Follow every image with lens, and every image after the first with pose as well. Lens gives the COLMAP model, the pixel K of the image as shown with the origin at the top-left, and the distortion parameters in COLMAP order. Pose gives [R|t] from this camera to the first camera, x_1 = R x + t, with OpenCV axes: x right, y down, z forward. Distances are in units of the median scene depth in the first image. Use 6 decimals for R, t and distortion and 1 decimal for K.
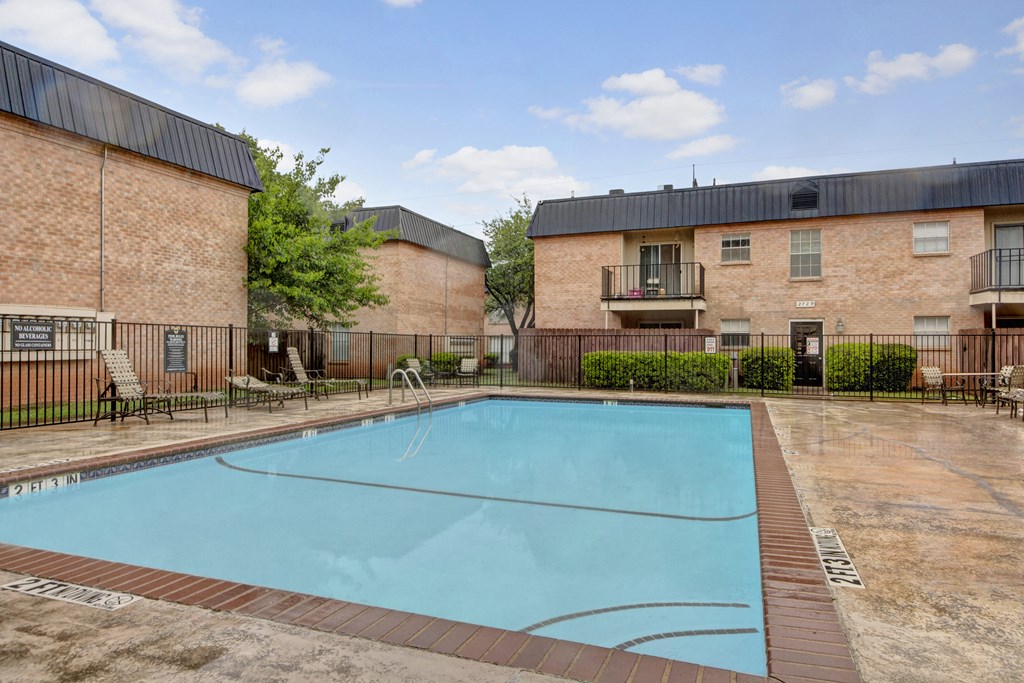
lens RADIAL K [[620.6, 0, 512.0], [0, 620.6, 341.5], [0, 0, 1]] dist [0.002884, -0.000418]
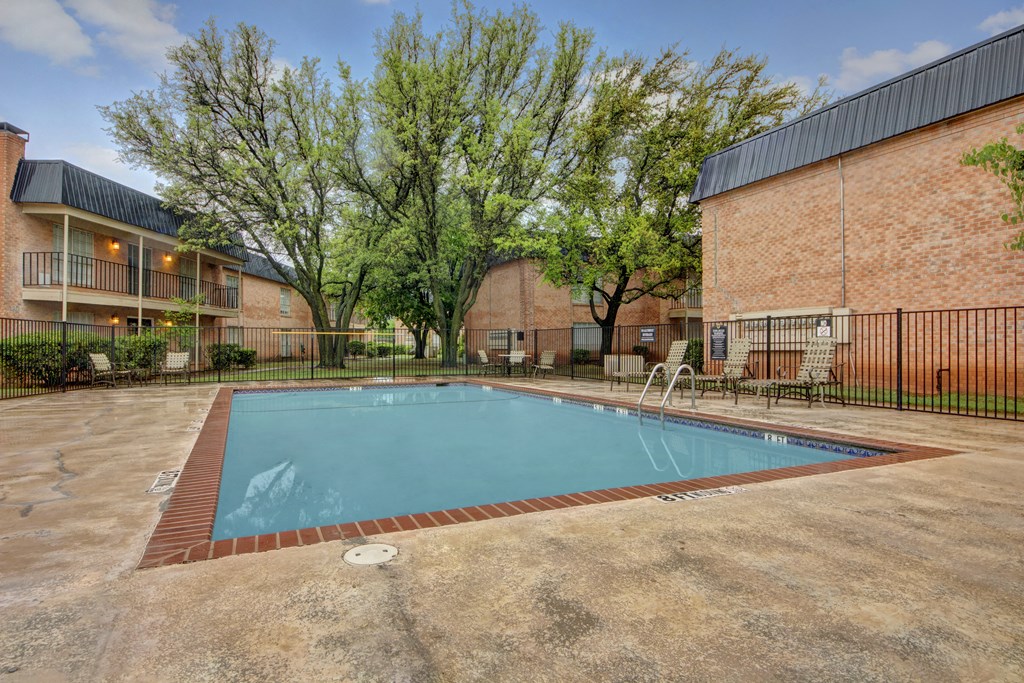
lens RADIAL K [[620.6, 0, 512.0], [0, 620.6, 341.5], [0, 0, 1]] dist [0.002884, -0.000418]
pose [[-0.719500, -0.003306, -0.694484, 0.507175], [0.008516, 0.999871, -0.013582, 0.021353], [0.694440, -0.015687, -0.719380, 1.321691]]
